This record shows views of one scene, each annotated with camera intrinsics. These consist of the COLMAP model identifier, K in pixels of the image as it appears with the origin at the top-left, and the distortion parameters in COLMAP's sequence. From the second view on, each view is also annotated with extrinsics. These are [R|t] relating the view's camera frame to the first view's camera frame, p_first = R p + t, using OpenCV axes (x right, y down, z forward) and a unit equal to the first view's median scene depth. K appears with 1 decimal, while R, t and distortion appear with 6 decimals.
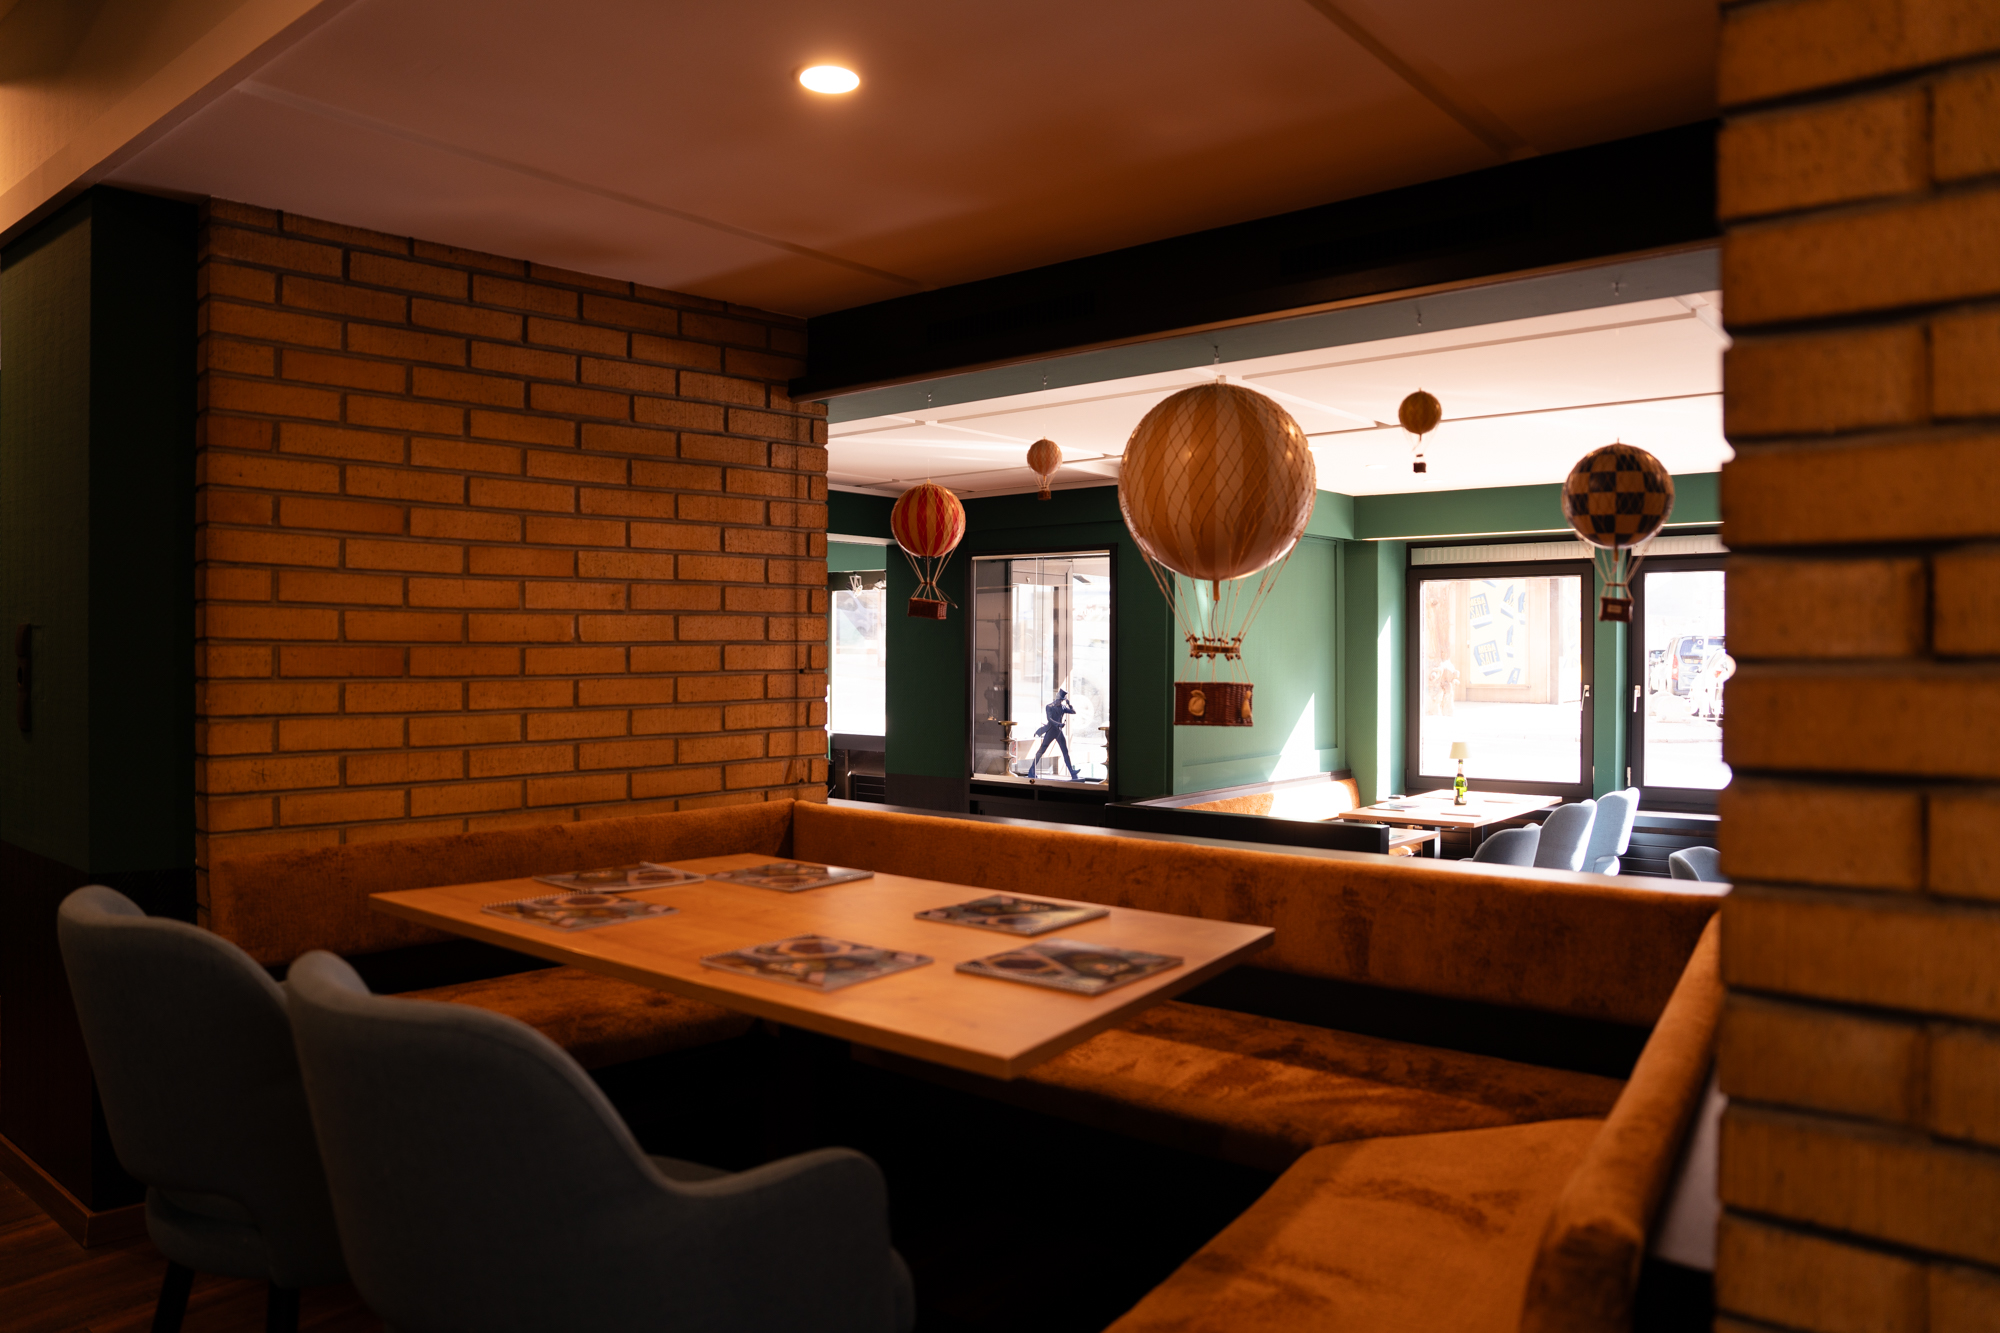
lens RADIAL K [[1404.6, 0, 1000.3], [0, 1404.6, 659.8], [0, 0, 1]] dist [-0.000466, -0.000197]
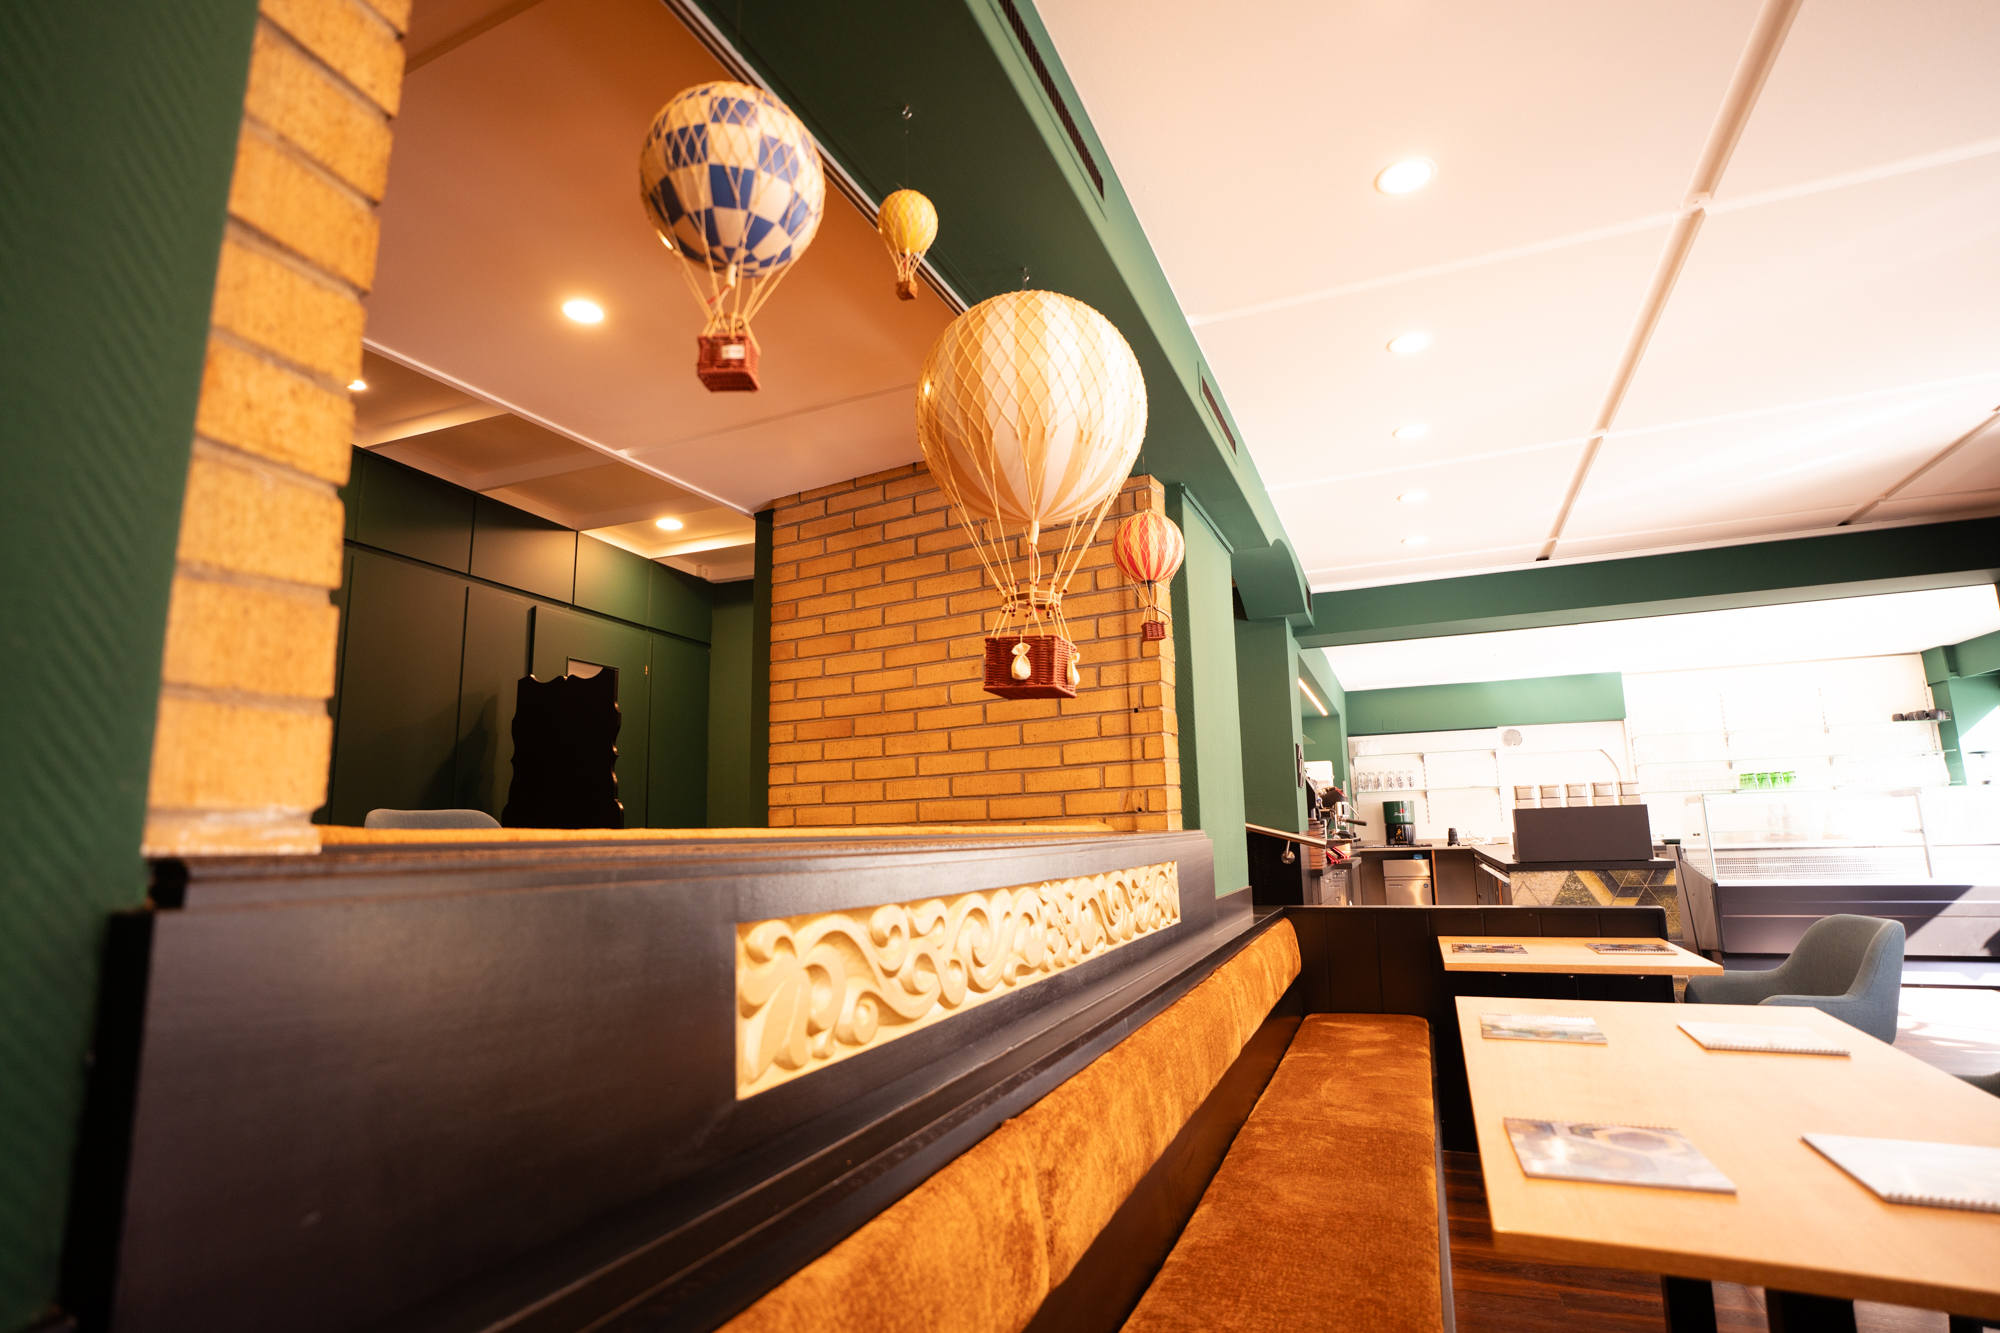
lens RADIAL K [[941.3, 0, 995.7], [0, 941.3, 676.6], [0, 0, 1]] dist [-0.000198, -0.000004]
pose [[0.293116, -0.166297, -0.941503, 0.621667], [0.020732, 0.985631, -0.167636, 0.122199], [0.955852, 0.029617, 0.292352, 0.789860]]
